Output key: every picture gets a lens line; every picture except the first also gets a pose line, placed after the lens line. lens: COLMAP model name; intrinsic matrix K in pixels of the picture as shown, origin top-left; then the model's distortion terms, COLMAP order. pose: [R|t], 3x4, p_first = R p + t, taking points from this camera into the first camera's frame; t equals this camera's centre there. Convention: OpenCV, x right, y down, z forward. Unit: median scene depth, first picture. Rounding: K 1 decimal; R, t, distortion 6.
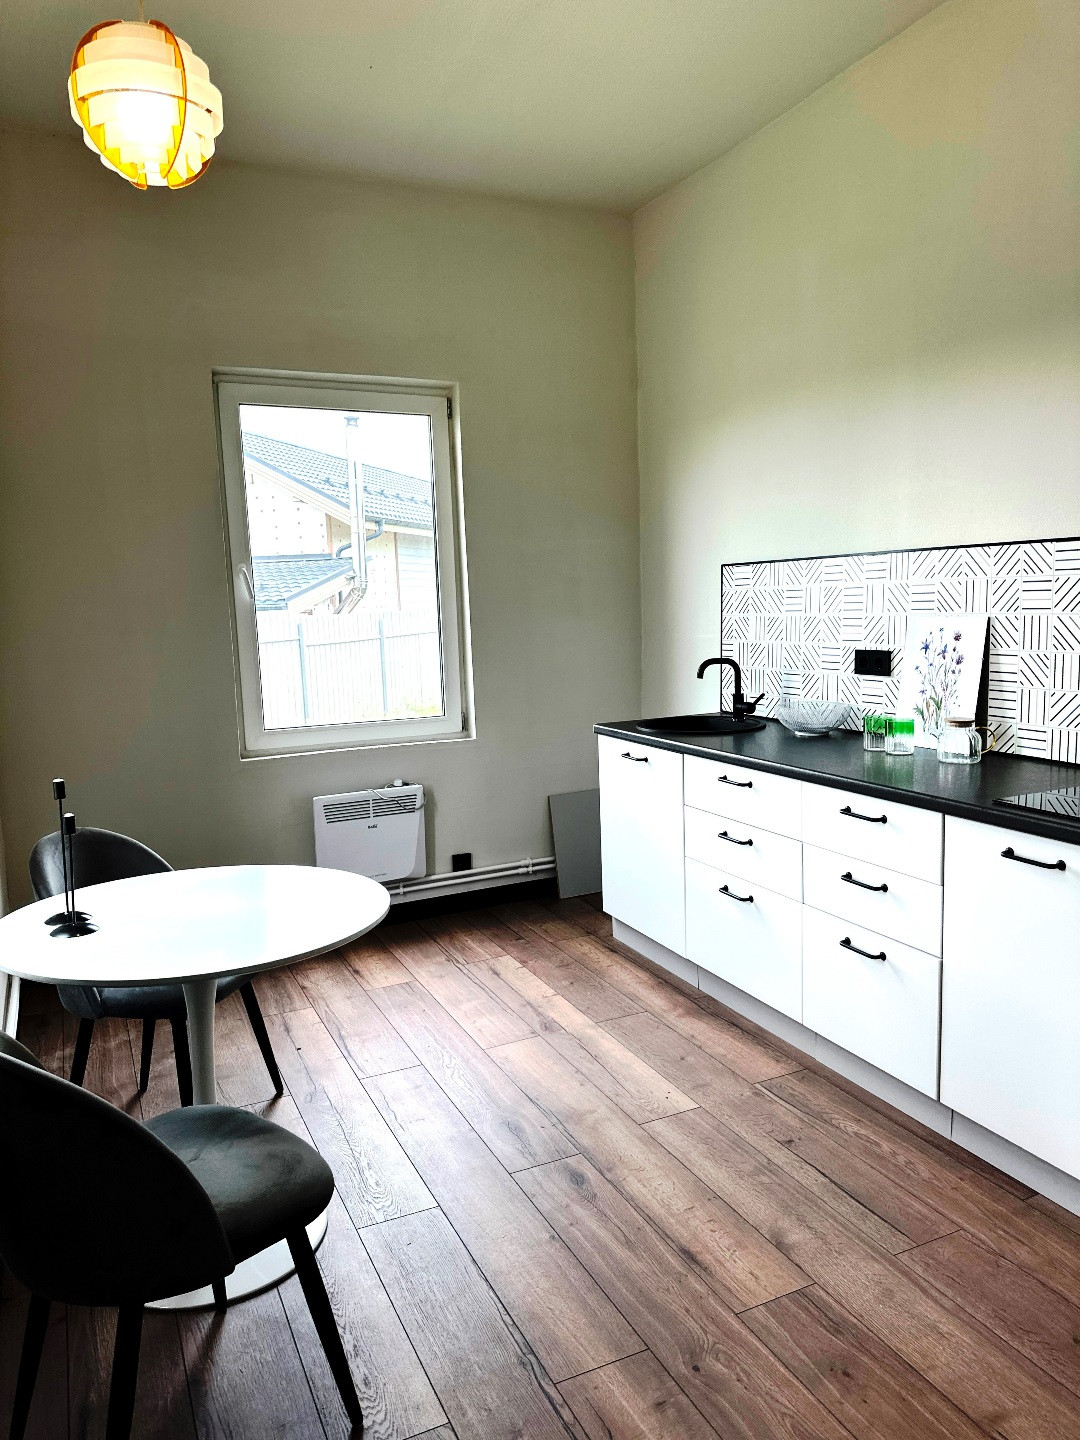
lens RADIAL K [[1013.0, 0, 530.8], [0, 1013.0, 712.2], [0, 0, 1]] dist [0.054916, -0.061646]
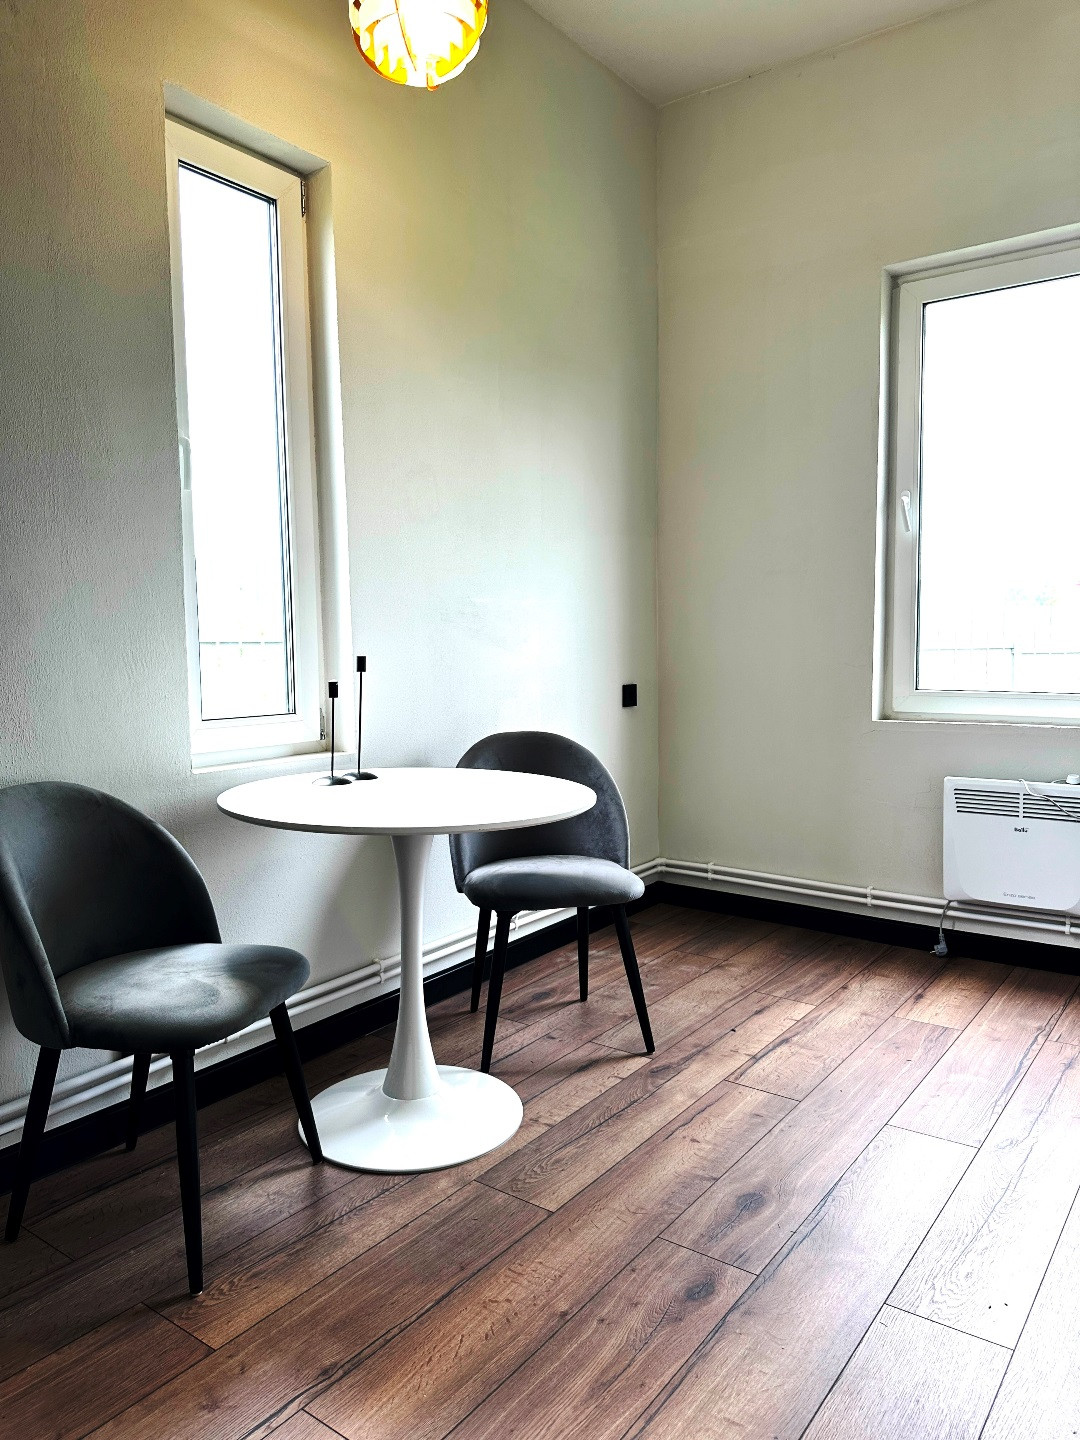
lens RADIAL K [[1013.0, 0, 543.0], [0, 1013.0, 713.4], [0, 0, 1]] dist [0.054916, -0.061646]
pose [[0.491398, 0.091761, -0.866088, 0.423069], [-0.106604, 0.993294, 0.044754, 0.041423], [0.864386, 0.070336, 0.497885, 0.417089]]
